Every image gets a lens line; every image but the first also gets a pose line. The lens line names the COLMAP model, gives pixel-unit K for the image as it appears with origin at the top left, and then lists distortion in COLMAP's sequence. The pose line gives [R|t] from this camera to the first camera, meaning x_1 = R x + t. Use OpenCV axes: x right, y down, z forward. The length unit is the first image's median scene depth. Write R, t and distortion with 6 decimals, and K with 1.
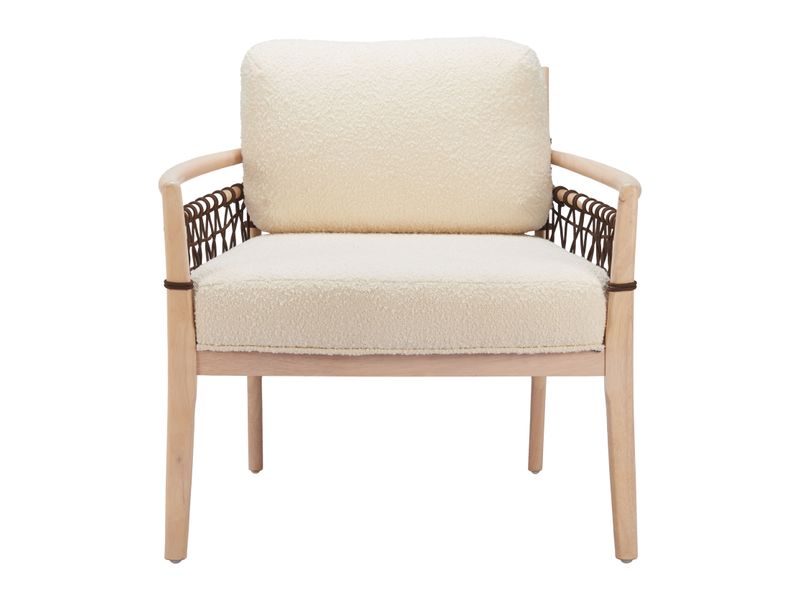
lens RADIAL K [[1652.9, 0, 400.0], [0, 1652.9, 300.0], [0, 0, 1]] dist [0.004234, -0.005877]
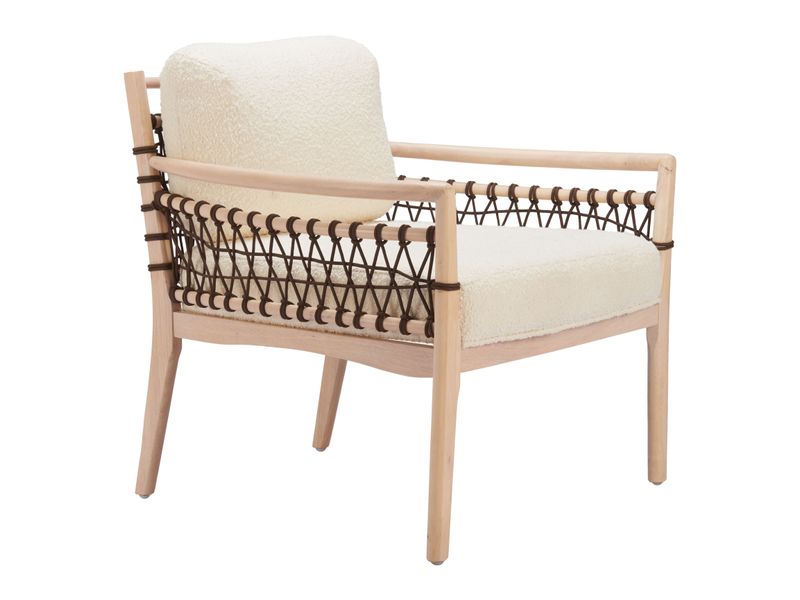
lens RADIAL K [[1615.5, 0, 400.0], [0, 1615.5, 300.0], [0, 0, 1]] dist [0.016841, 0.031678]
pose [[0.779823, -0.125504, 0.613290, -0.607058], [0.119530, 0.991524, 0.050920, -0.043257], [-0.614483, 0.033598, 0.788215, 0.187317]]
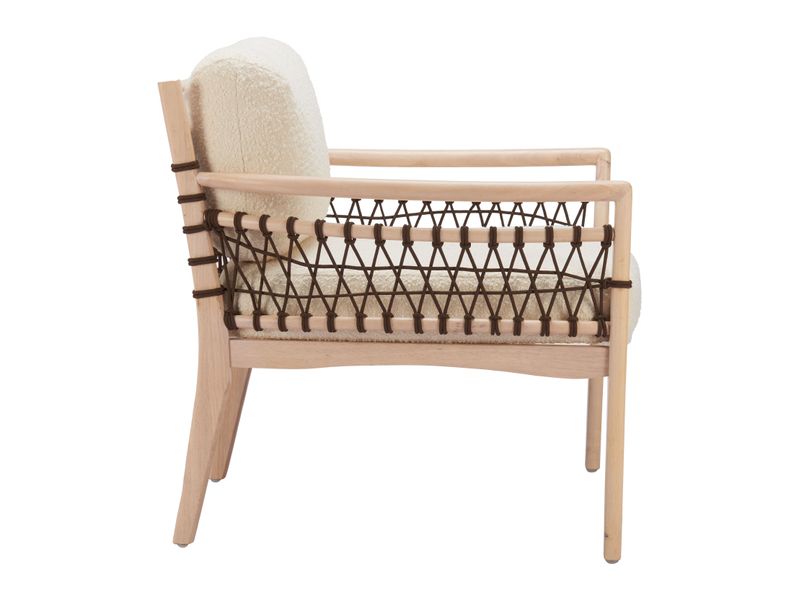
lens RADIAL K [[1652.9, 0, 400.0], [0, 1652.9, 300.0], [0, 0, 1]] dist [0.004234, -0.005877]
pose [[0.446743, -0.173379, 0.877702, -0.877307], [0.169506, 0.979676, 0.107246, -0.107705], [-0.878458, 0.100865, 0.467052, 0.531783]]
